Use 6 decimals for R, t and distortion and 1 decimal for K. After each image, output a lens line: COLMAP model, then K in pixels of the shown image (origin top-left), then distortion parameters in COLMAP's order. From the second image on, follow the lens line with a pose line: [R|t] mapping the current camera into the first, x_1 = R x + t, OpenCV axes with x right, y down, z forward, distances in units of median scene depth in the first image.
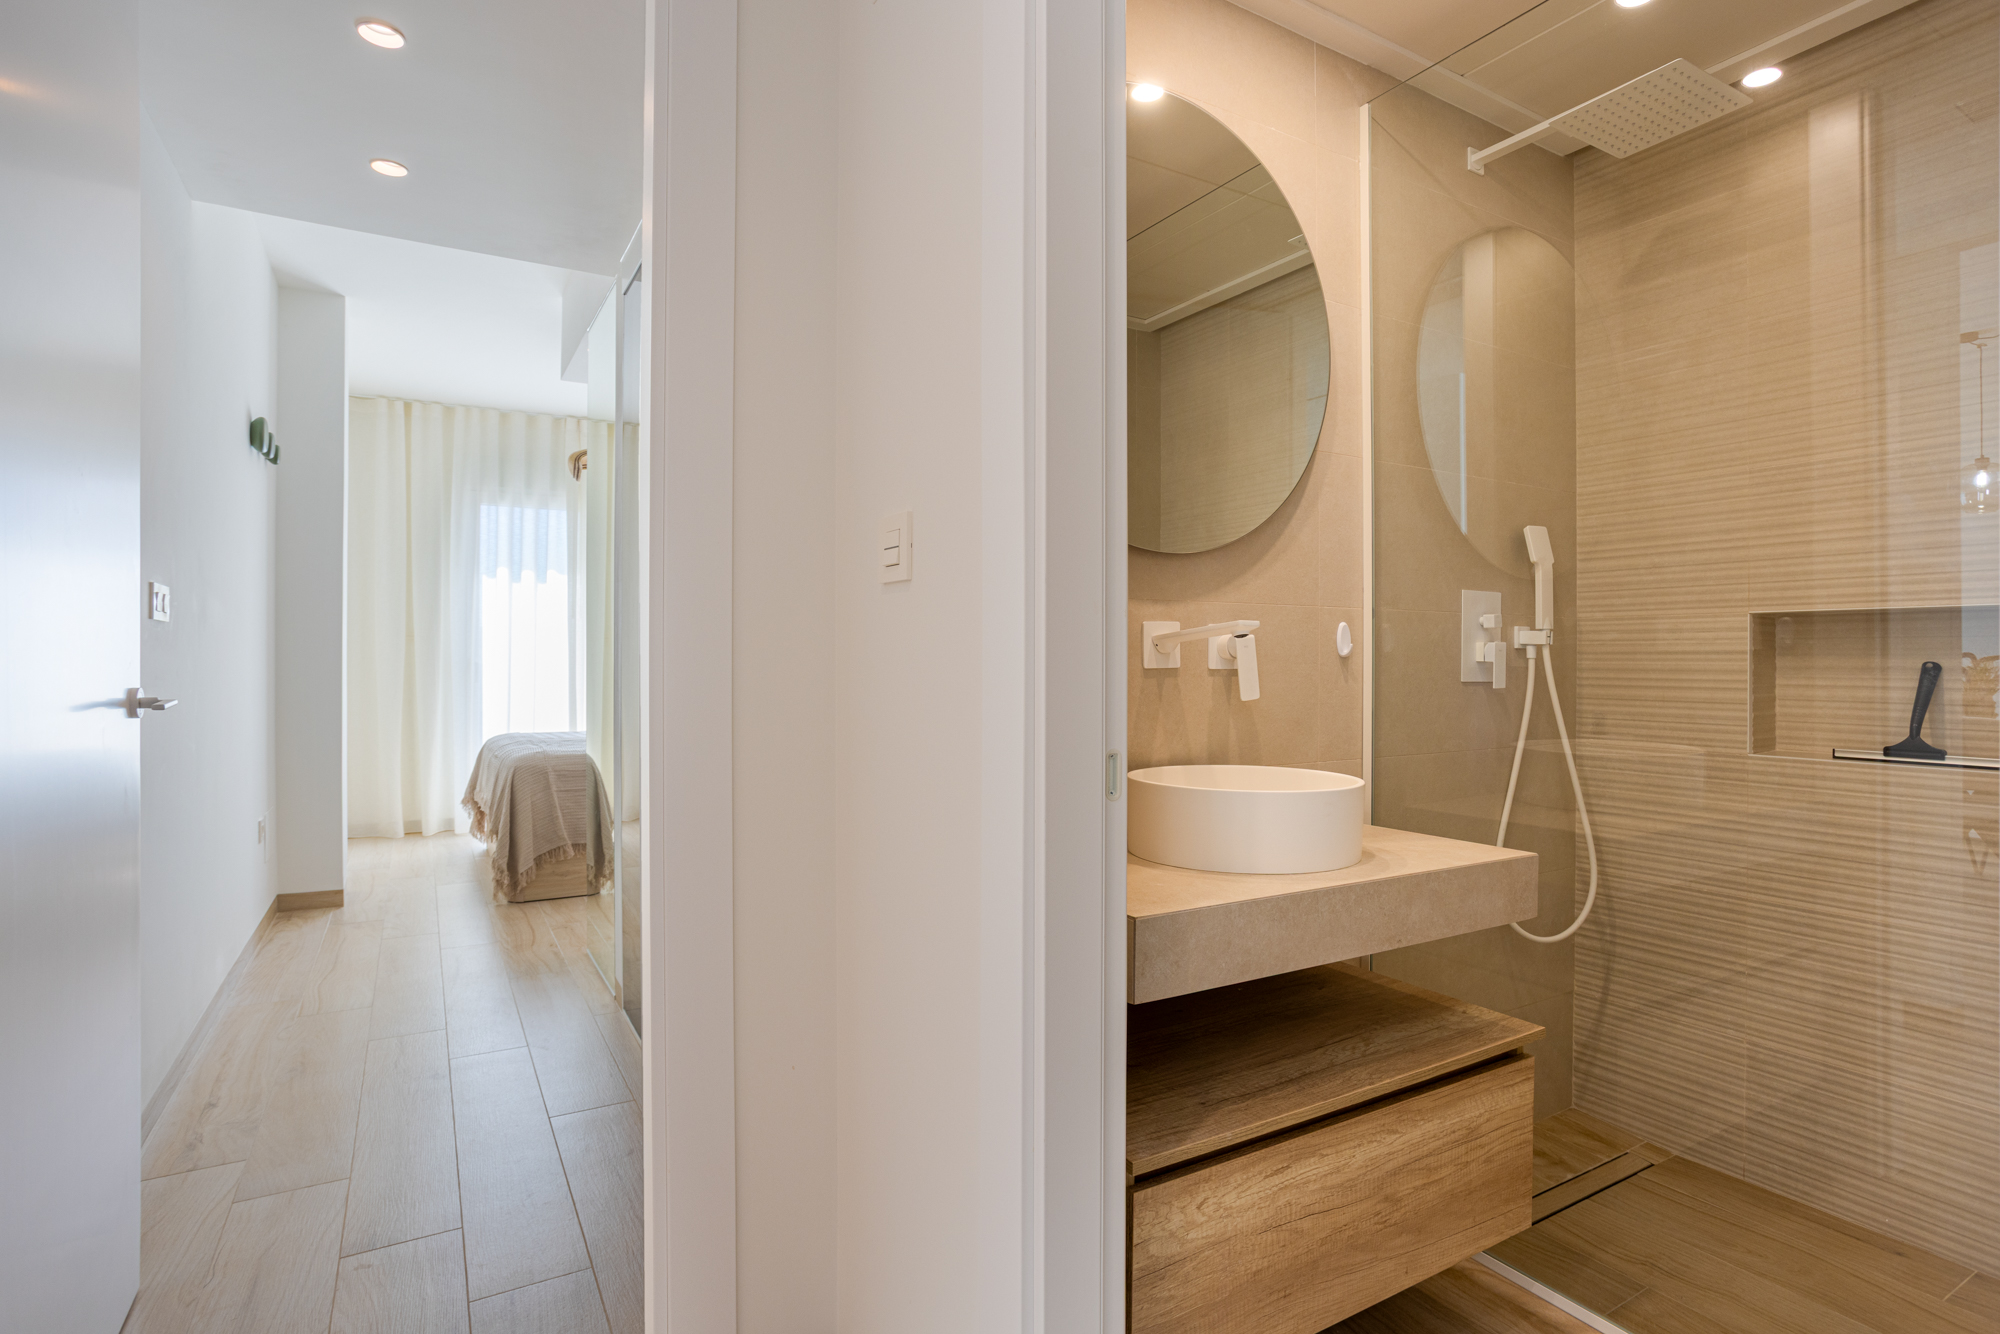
lens RADIAL K [[981.4, 0, 1000.0], [0, 981.4, 667.0], [0, 0, 1]] dist [-0.002755, 0.000283]
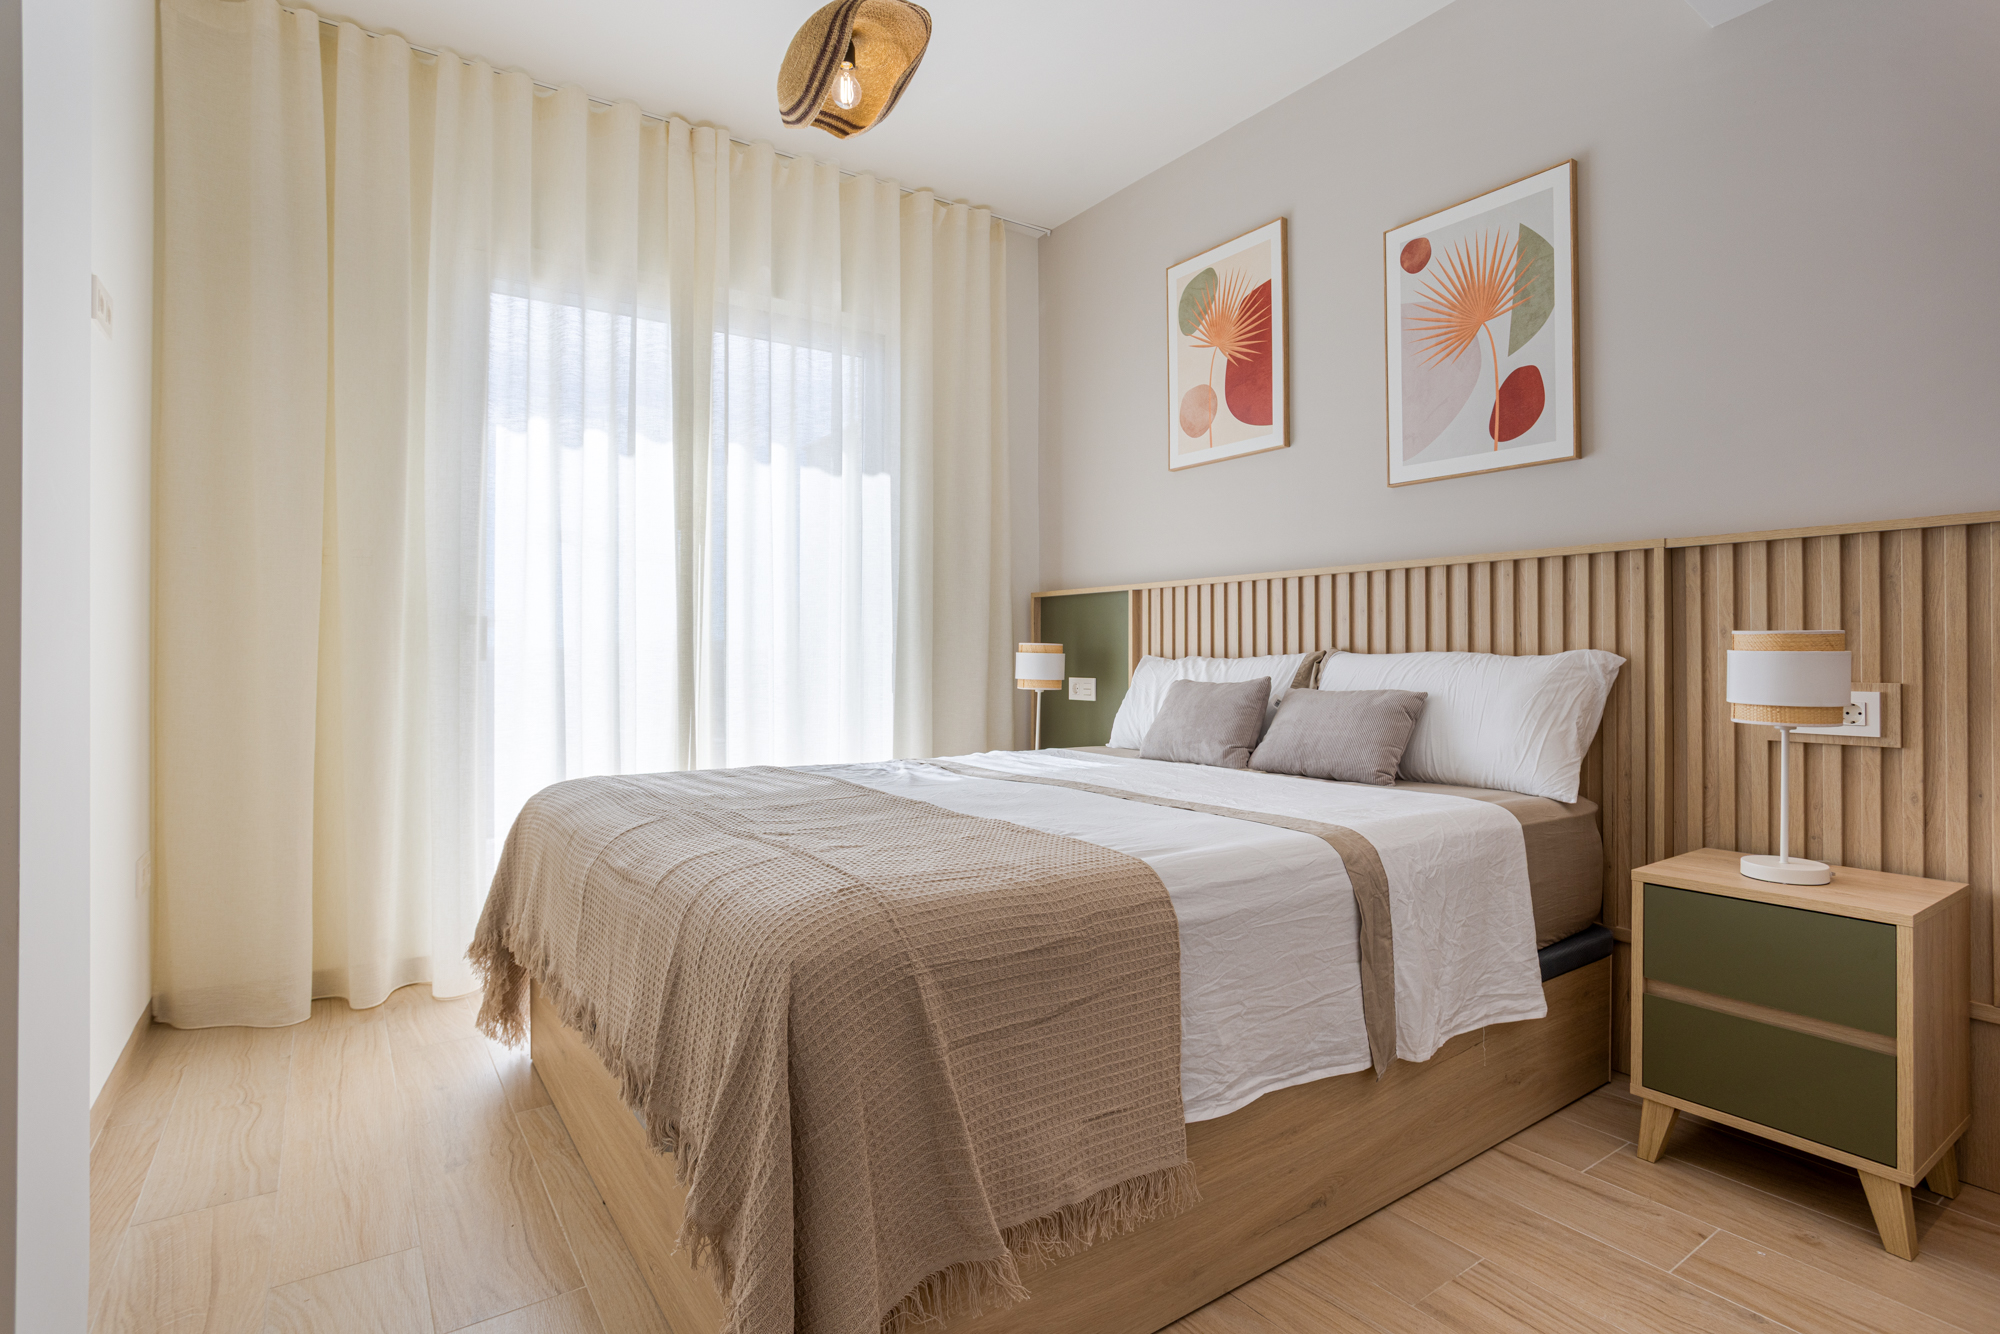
lens RADIAL K [[973.3, 0, 1011.4], [0, 973.3, 656.7], [0, 0, 1]] dist [-0.002334, 0.000366]
pose [[0.995914, 0.001695, 0.090292, -0.332487], [-0.000786, 0.999949, -0.010110, 0.016680], [-0.090304, 0.009998, 0.995864, 0.531848]]
